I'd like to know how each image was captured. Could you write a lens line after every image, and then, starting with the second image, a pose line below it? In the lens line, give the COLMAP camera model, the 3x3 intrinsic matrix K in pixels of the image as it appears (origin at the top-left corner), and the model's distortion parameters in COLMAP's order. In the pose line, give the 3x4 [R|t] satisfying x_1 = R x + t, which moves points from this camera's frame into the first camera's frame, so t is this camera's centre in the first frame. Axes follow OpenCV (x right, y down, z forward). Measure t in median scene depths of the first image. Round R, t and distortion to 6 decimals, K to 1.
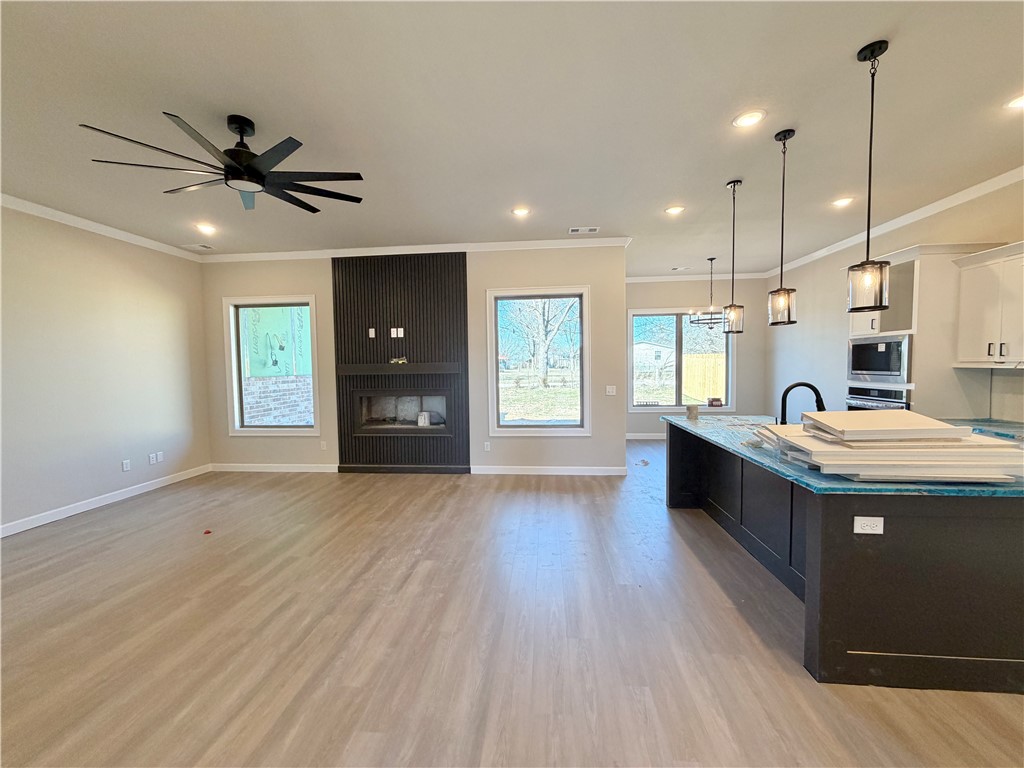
lens RADIAL K [[407.5, 0, 508.8], [0, 407.5, 383.9], [0, 0, 1]] dist [0.000920, 0.000005]
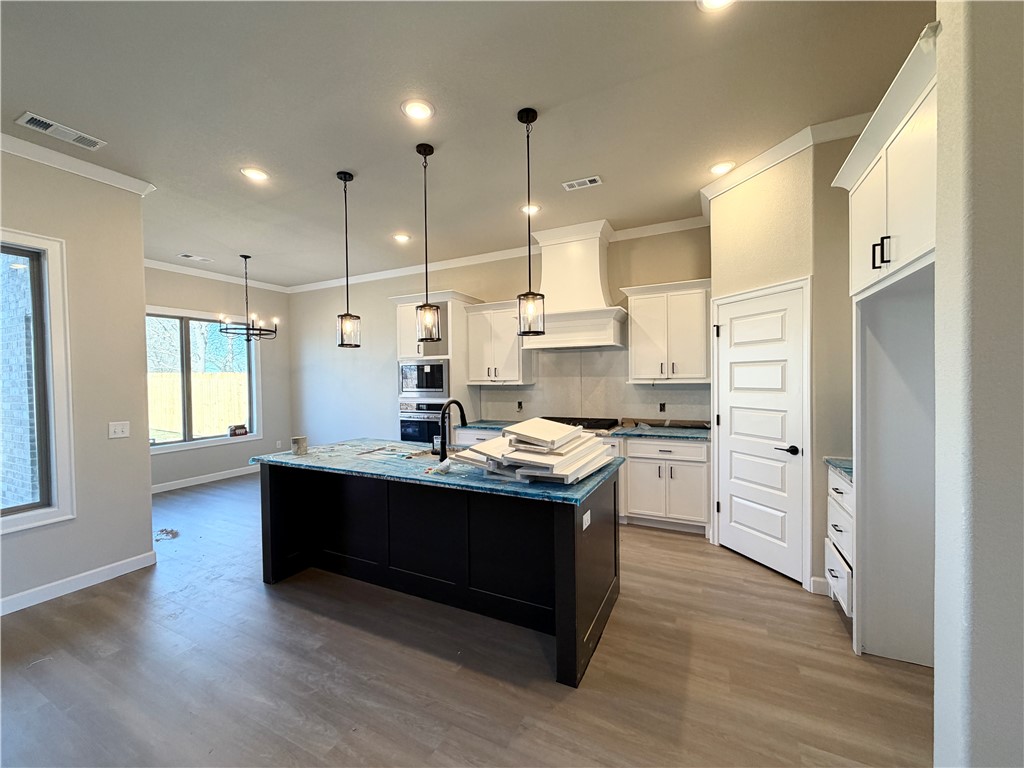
lens RADIAL K [[407.5, 0, 508.8], [0, 407.5, 383.9], [0, 0, 1]] dist [0.000920, 0.000005]
pose [[0.366752, -0.005549, 0.930302, -0.100882], [0.053583, 0.998448, -0.015169, -0.011476], [-0.928774, 0.055412, 0.366480, 0.288712]]
